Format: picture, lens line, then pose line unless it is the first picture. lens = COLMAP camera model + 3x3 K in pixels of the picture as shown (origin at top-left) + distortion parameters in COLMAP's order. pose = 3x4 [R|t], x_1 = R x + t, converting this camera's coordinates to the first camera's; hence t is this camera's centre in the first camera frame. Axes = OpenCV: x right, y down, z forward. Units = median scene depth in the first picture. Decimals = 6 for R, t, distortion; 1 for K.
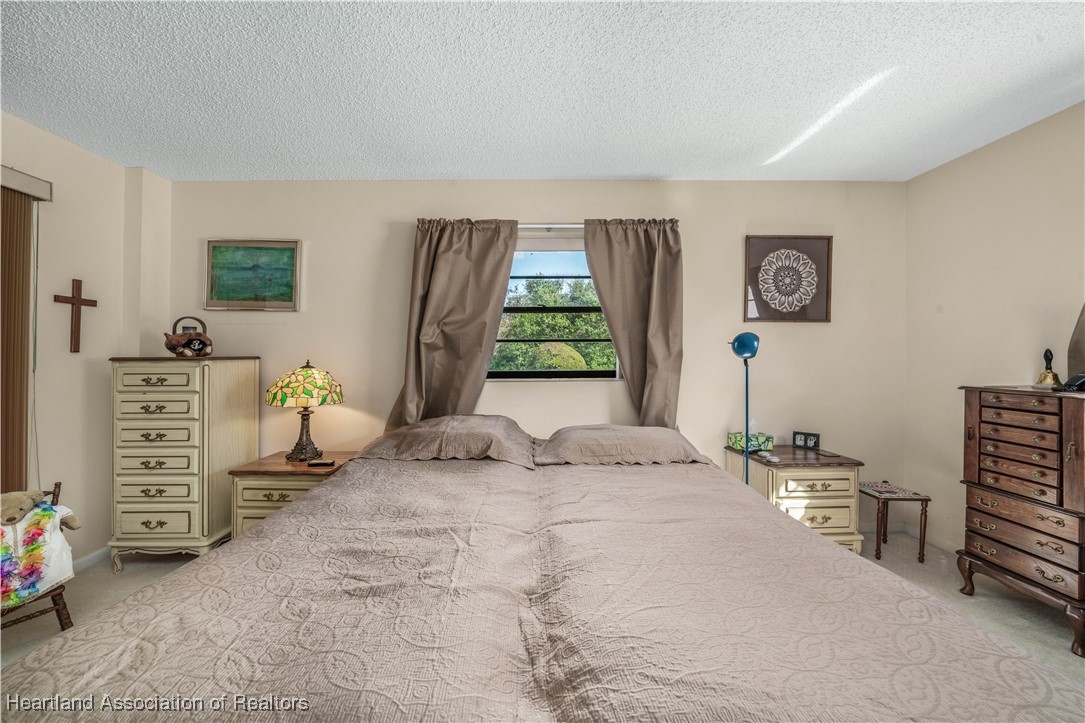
lens RADIAL K [[393.8, 0, 533.1], [0, 393.8, 366.7], [0, 0, 1]] dist [-0.003160, -0.000423]
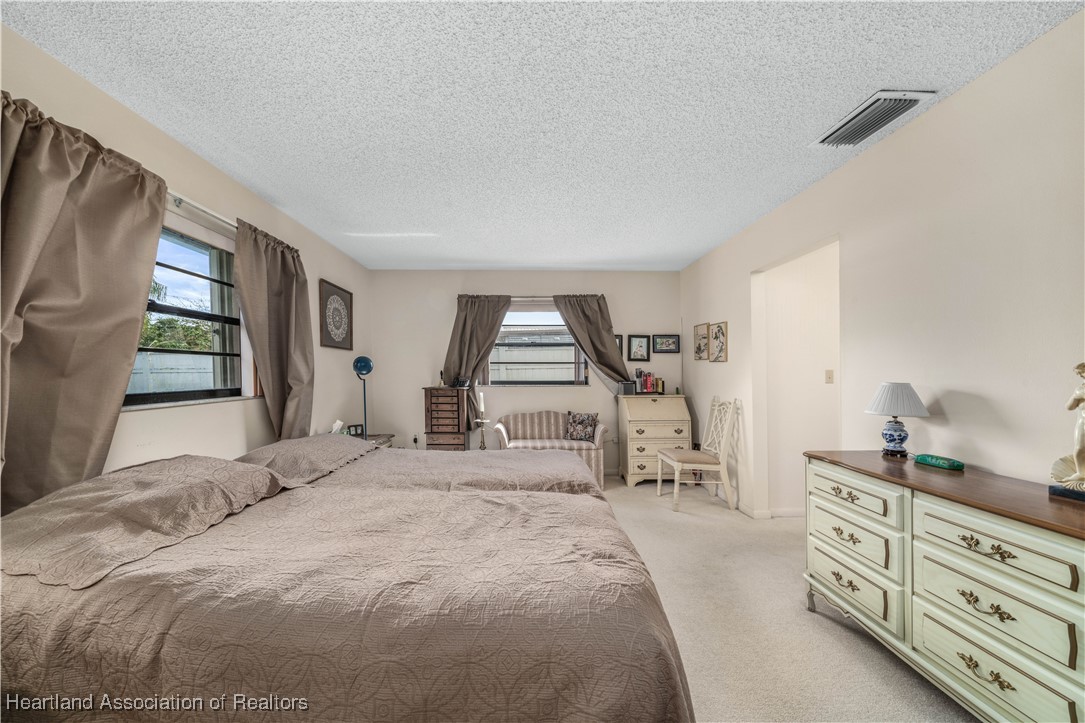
lens RADIAL K [[372.8, 0, 530.4], [0, 372.8, 392.1], [0, 0, 1]] dist [-0.006015, -0.000031]
pose [[-0.003397, -0.048465, 0.998819, -0.727377], [0.023547, 0.998544, 0.048532, -0.008011], [-0.999717, 0.023684, -0.002251, 0.356897]]
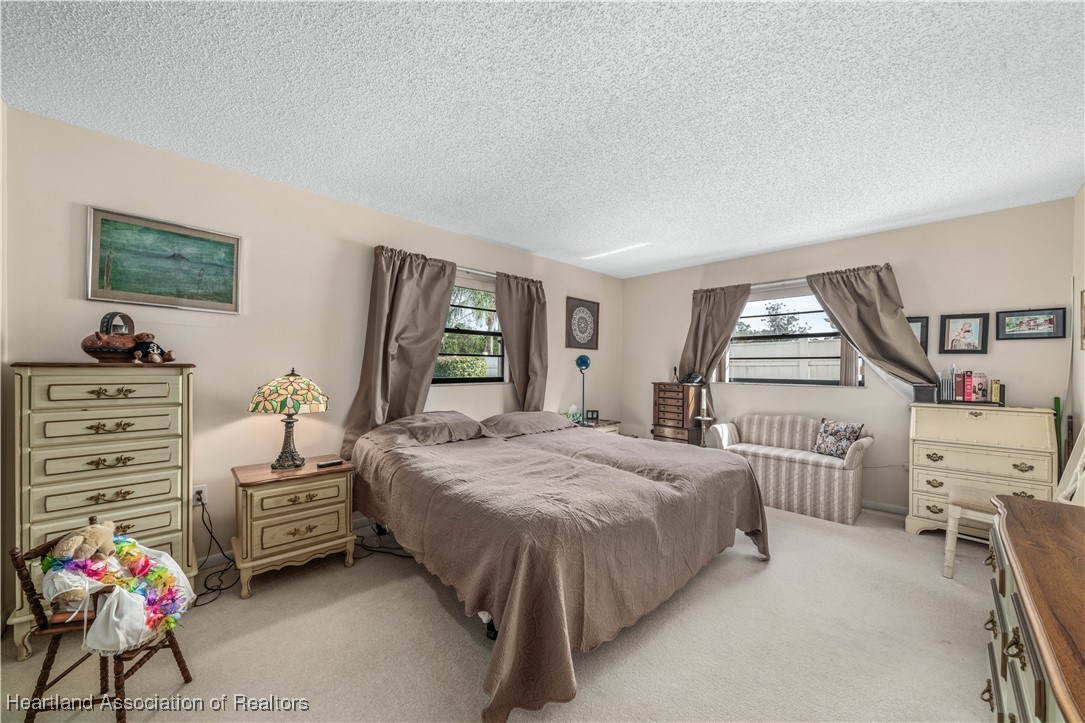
lens RADIAL K [[396.2, 0, 544.4], [0, 396.2, 388.0], [0, 0, 1]] dist [-0.000962, -0.000184]
pose [[0.720487, -0.026074, 0.692979, -0.761157], [0.005388, 0.999473, 0.032004, 0.004472], [-0.693448, -0.019325, 0.720247, -0.169396]]
